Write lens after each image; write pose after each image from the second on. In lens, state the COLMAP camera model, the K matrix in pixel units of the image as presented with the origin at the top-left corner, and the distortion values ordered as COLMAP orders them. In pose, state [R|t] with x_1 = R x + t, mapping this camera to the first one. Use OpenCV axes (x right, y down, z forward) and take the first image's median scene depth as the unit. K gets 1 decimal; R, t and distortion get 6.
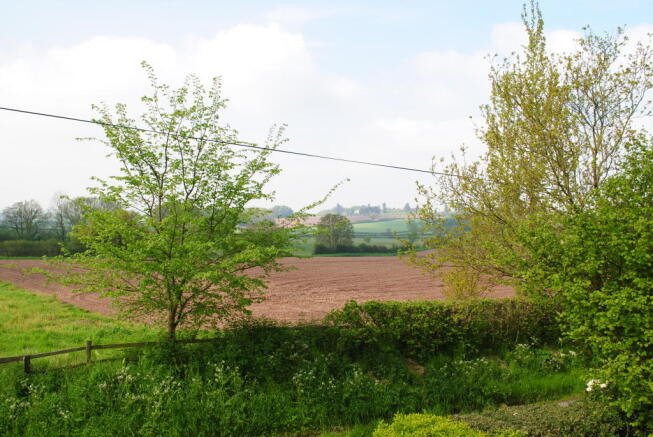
lens RADIAL K [[683.6, 0, 326.5], [0, 683.6, 219.6], [0, 0, 1]] dist [-0.011199, 0.000000]
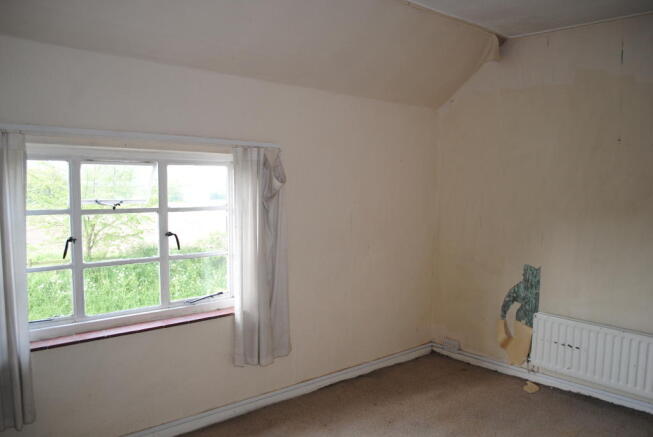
lens RADIAL K [[532.4, 0, 325.4], [0, 532.4, 217.9], [0, 0, 1]] dist [-0.008803, -0.004257]
pose [[0.982024, -0.012060, 0.188368, 0.065567], [-0.005938, 0.995489, 0.094694, -0.024697], [-0.188661, -0.094110, 0.977523, -0.231612]]
